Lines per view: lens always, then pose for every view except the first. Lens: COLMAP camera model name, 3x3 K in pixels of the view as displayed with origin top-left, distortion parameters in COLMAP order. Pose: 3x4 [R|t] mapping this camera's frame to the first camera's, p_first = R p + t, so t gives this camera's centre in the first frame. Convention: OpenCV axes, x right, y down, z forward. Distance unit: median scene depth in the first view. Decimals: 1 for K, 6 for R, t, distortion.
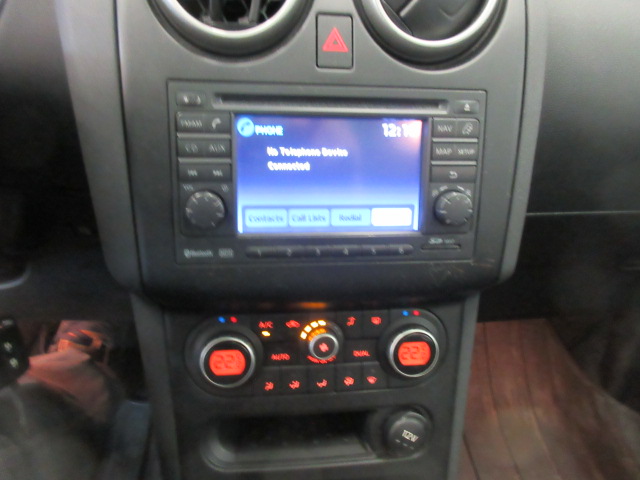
lens RADIAL K [[475.9, 0, 320.0], [0, 475.9, 240.0], [0, 0, 1]] dist [0.000037, 0.000875]
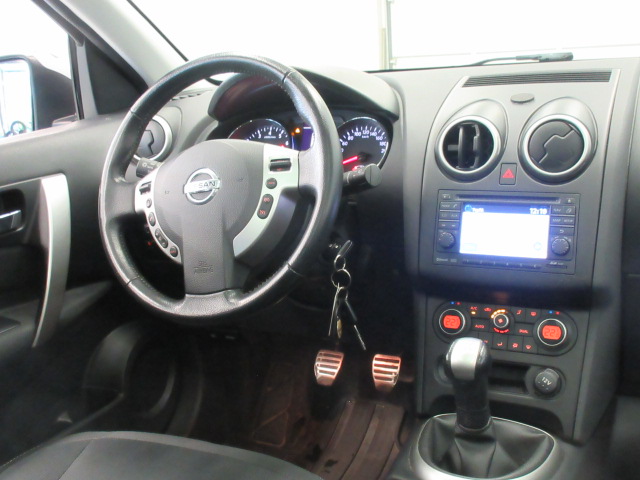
lens RADIAL K [[501.8, 0, 320.0], [0, 501.8, 240.0], [0, 0, 1]] dist [-0.008533, -0.001900]
pose [[0.819118, 0.051075, -0.571347, 0.661100], [-0.193010, 0.962493, -0.190670, 0.523758], [0.540179, 0.266457, 0.798253, -1.330722]]
